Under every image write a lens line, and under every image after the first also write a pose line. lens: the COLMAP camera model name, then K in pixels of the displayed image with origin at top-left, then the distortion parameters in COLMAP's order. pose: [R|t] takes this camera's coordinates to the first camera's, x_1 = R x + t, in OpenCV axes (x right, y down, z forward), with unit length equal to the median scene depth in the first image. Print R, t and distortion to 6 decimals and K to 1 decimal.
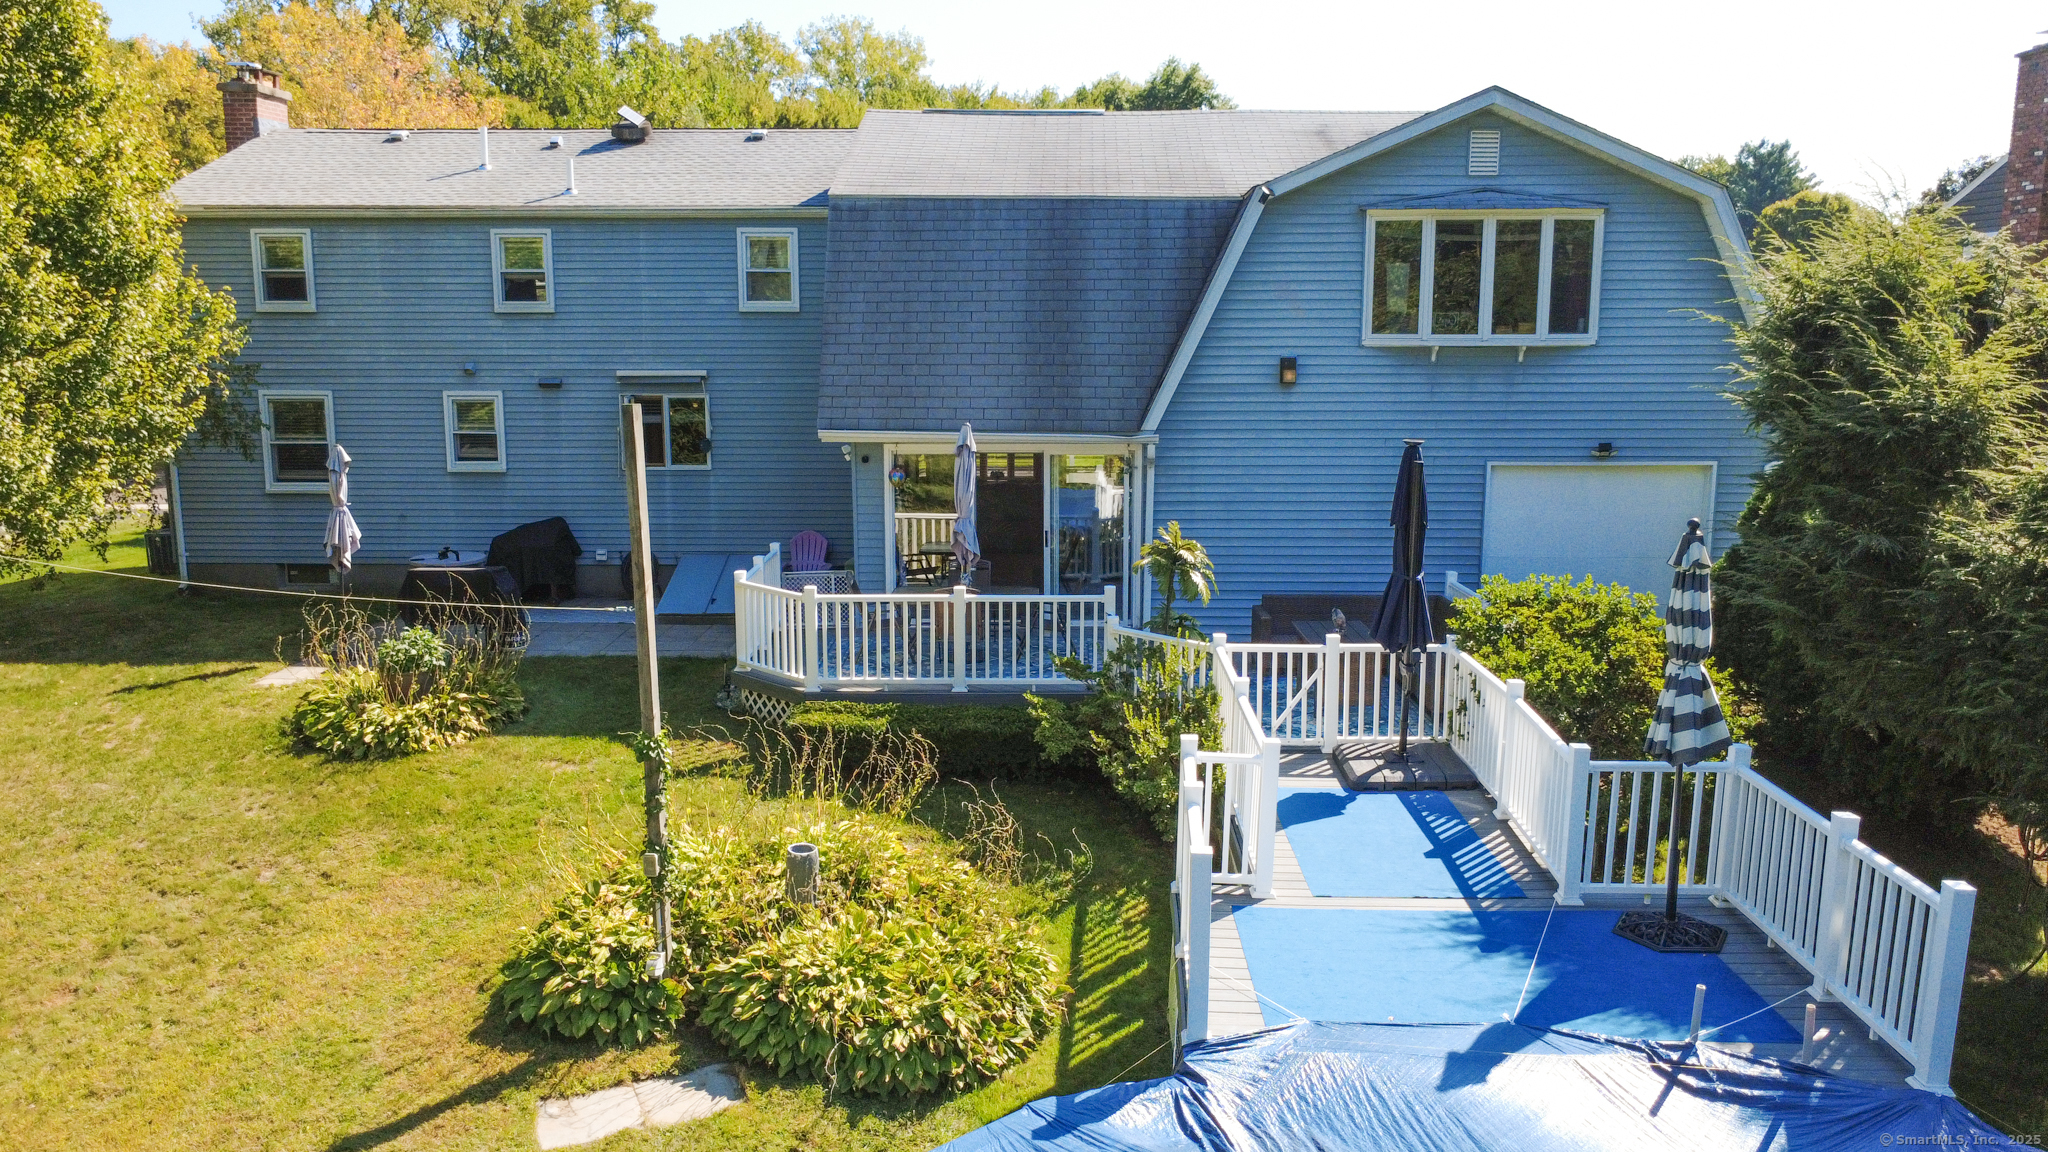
lens RADIAL K [[1495.1, 0, 1024.0], [0, 1495.1, 576.0], [0, 0, 1]] dist [-0.000575, 0.001308]
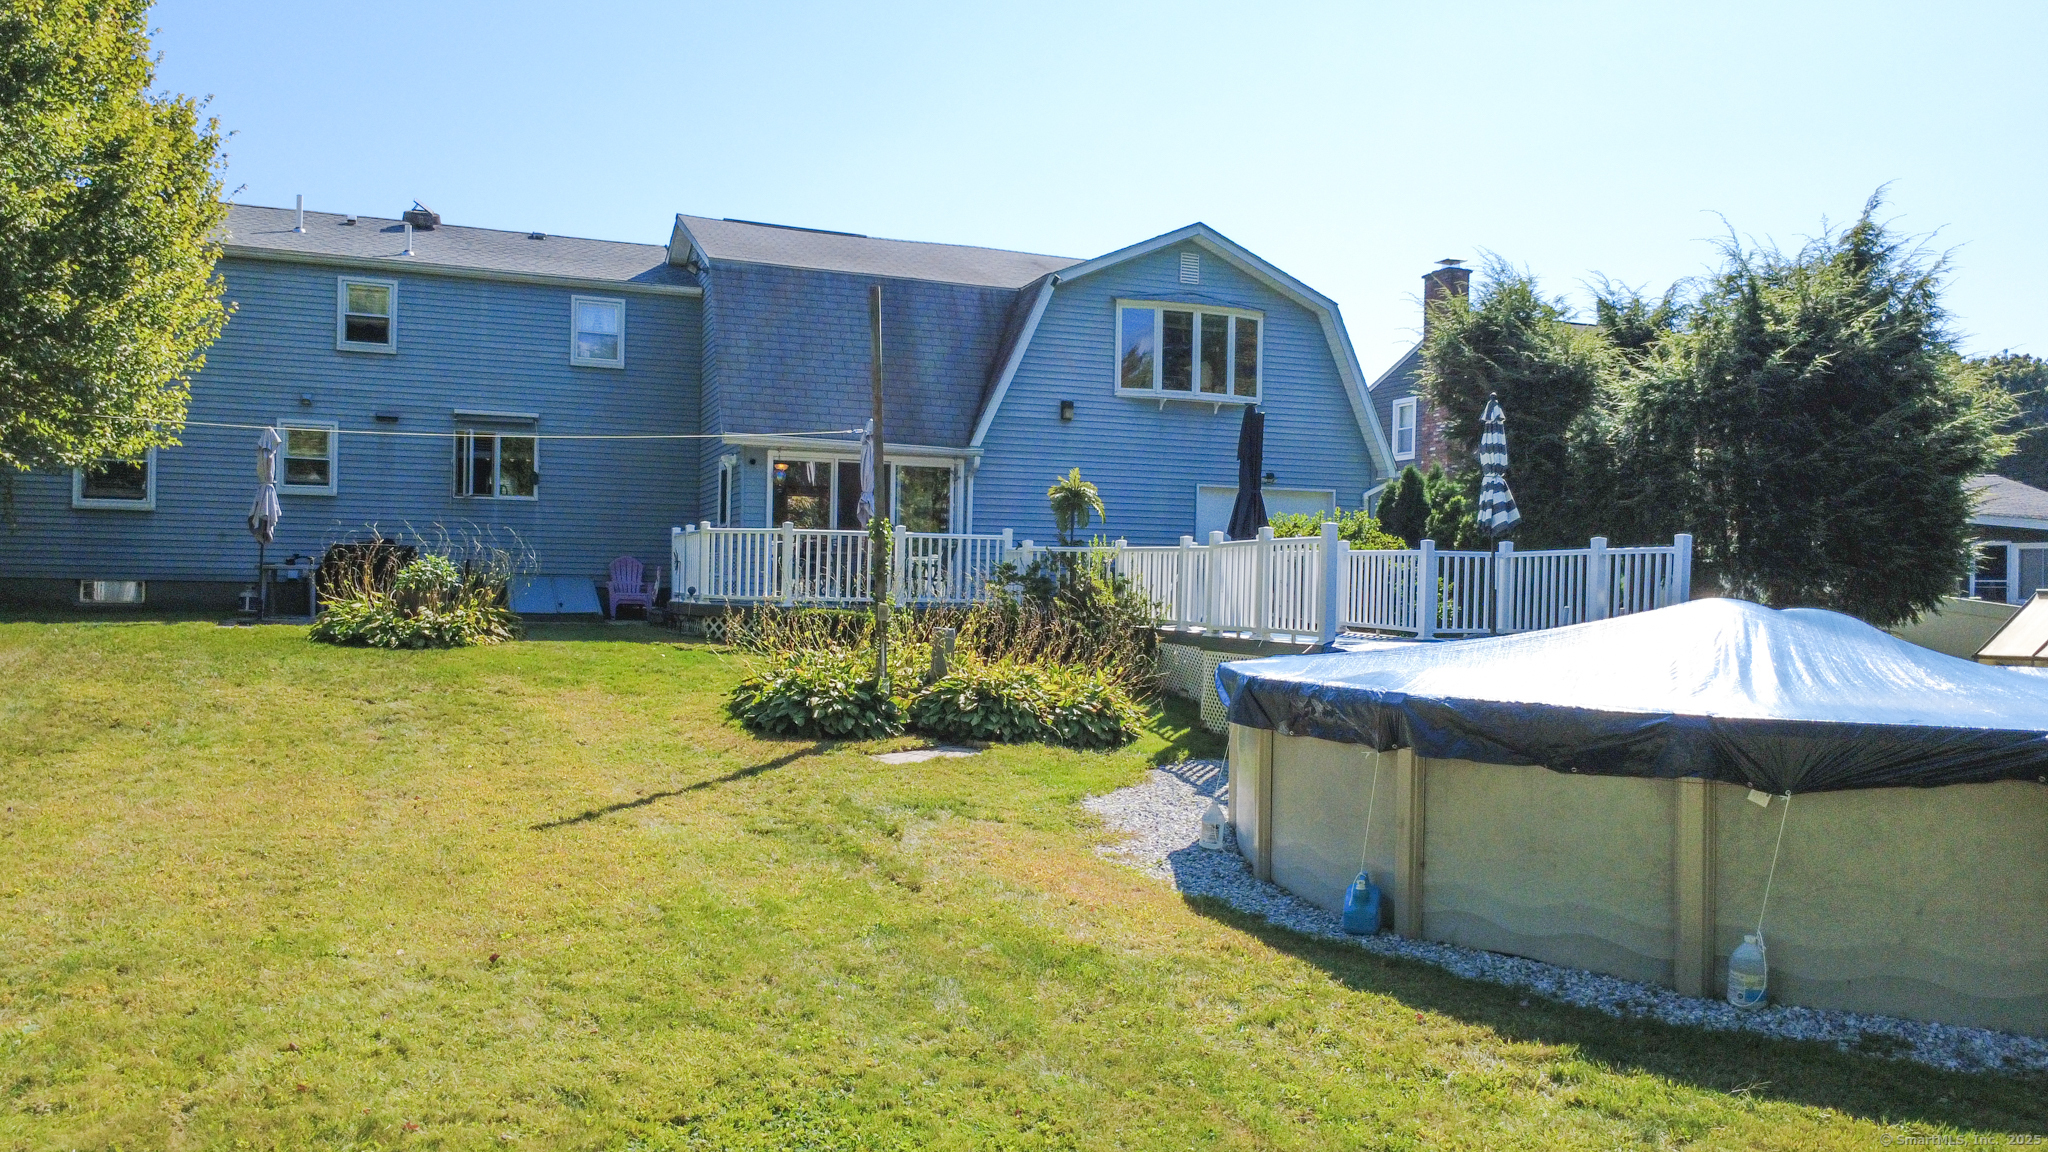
lens RADIAL K [[1410.9, 0, 1024.0], [0, 1410.9, 576.0], [0, 0, 1]] dist [0.000165, -0.002051]
pose [[0.924722, 0.014984, 0.380348, -0.342838], [0.042827, 0.988785, -0.143076, 0.192744], [-0.378226, 0.148595, 0.913709, -0.135578]]
